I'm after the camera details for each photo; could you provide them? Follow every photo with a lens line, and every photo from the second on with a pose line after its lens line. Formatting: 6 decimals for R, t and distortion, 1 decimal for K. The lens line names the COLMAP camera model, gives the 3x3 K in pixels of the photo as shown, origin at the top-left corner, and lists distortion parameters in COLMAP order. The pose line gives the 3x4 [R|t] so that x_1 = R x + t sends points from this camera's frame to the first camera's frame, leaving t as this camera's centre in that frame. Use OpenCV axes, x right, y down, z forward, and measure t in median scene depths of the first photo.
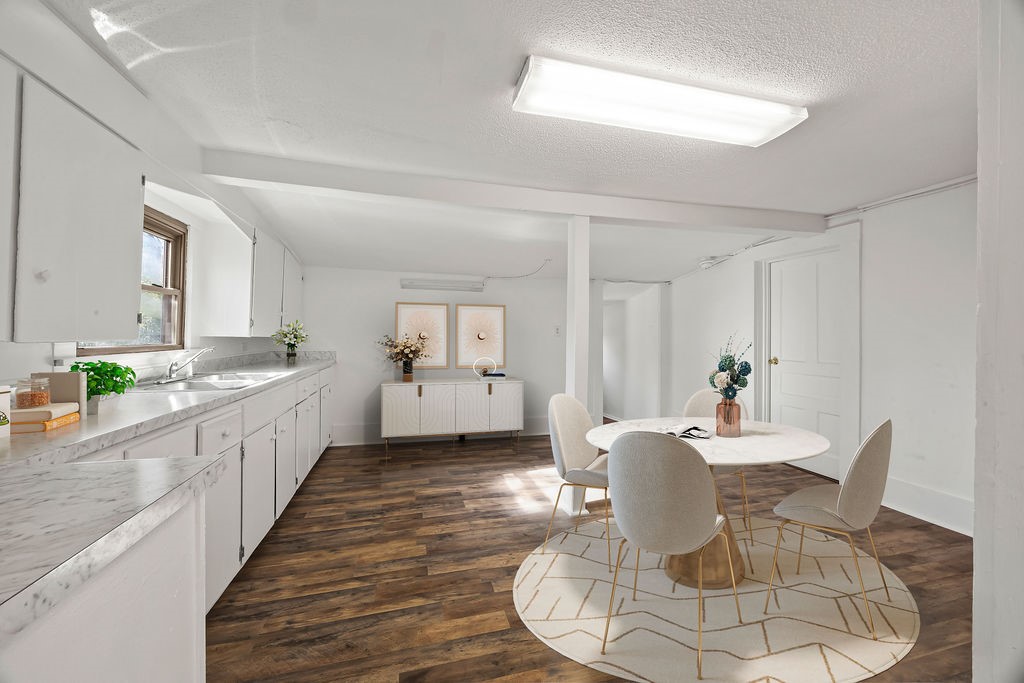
lens RADIAL K [[391.1, 0, 499.0], [0, 391.1, 339.3], [0, 0, 1]] dist [-0.002906, 0.000860]
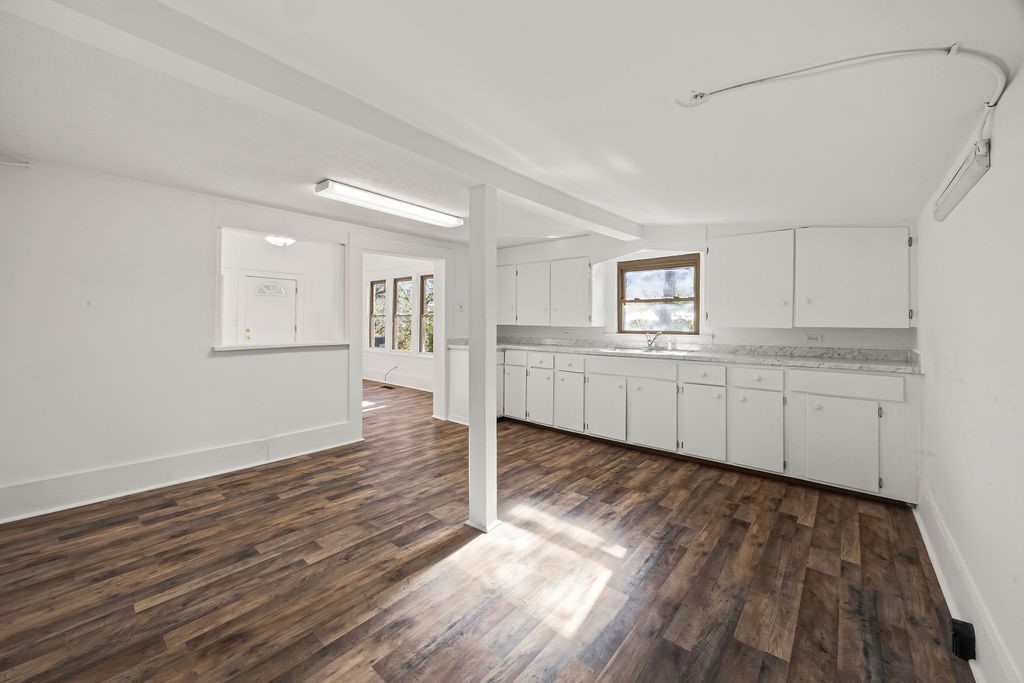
lens RADIAL K [[391.1, 0, 507.7], [0, 391.1, 321.8], [0, 0, 1]] dist [-0.002906, 0.000860]
pose [[-0.813699, -0.012854, -0.581144, 0.726747], [-0.014530, 0.999893, -0.001772, -0.012082], [0.581105, 0.007002, -0.813799, 1.917748]]
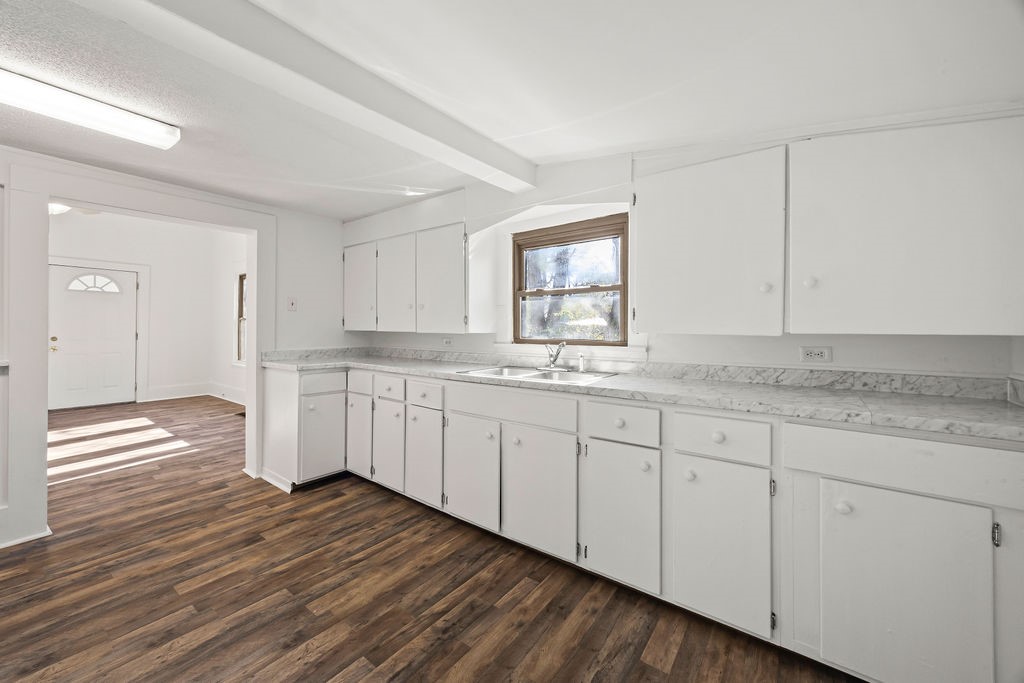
lens RADIAL K [[391.1, 0, 506.9], [0, 391.1, 326.0], [0, 0, 1]] dist [-0.002906, 0.000860]
pose [[-0.772404, -0.015061, -0.634953, 0.007559], [-0.013627, 0.999882, -0.007139, -0.012652], [0.634985, 0.003138, -0.772518, 1.632643]]
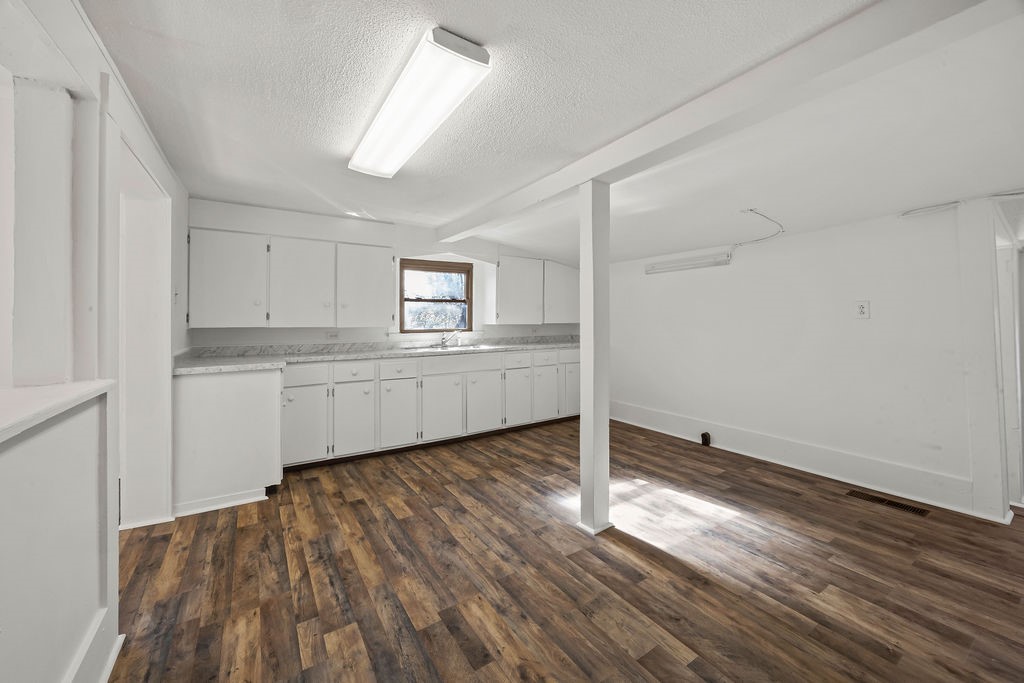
lens RADIAL K [[391.1, 0, 505.5], [0, 391.1, 322.4], [0, 0, 1]] dist [-0.002906, 0.000860]
pose [[0.319110, -0.008426, -0.947680, 1.043392], [0.003609, 0.999964, -0.007675, -0.002923], [0.947711, -0.000971, 0.319129, 0.599861]]
